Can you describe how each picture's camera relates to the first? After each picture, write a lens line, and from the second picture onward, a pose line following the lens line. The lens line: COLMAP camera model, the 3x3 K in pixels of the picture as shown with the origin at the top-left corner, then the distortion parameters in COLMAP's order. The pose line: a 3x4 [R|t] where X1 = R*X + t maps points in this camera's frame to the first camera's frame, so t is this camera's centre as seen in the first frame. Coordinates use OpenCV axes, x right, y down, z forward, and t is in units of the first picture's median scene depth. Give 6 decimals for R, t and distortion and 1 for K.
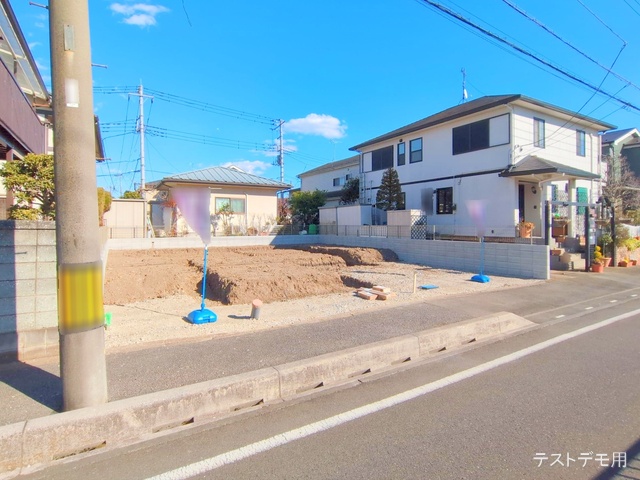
lens RADIAL K [[344.3, 0, 307.5], [0, 344.3, 219.1], [0, 0, 1]] dist [0.000455, 0.000034]
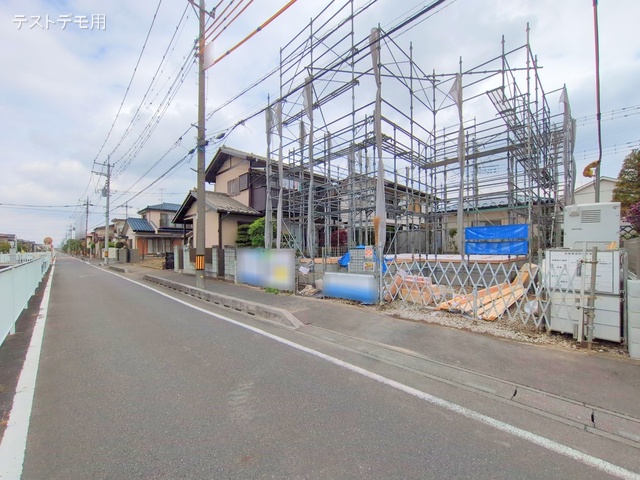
lens RADIAL K [[264.8, 0, 322.1], [0, 264.8, 244.2], [0, 0, 1]] dist [-0.000981, 0.000180]
pose [[0.252847, -0.016201, -0.967371, 0.607389], [0.025834, 0.999616, -0.009989, 0.012731], [0.967161, -0.022466, 0.253168, 0.340510]]
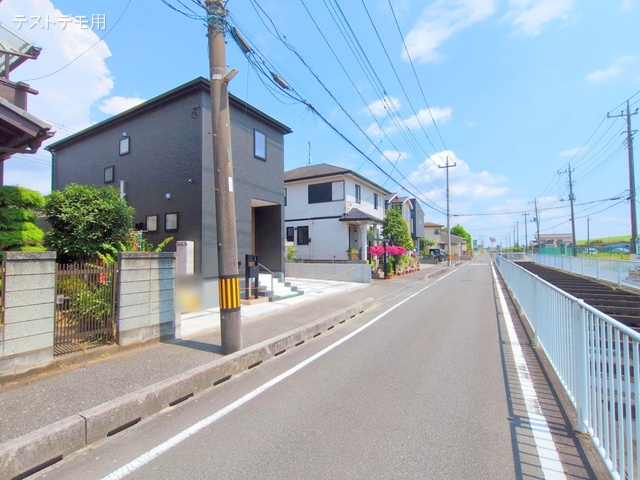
lens RADIAL K [[303.2, 0, 319.9], [0, 303.2, 236.1], [0, 0, 1]] dist [0.002572, 0.000558]
pose [[0.862548, 0.018360, 0.505642, -0.173667], [0.000816, 0.999290, -0.037676, -0.003334], [-0.505975, 0.032910, 0.861920, -0.107085]]
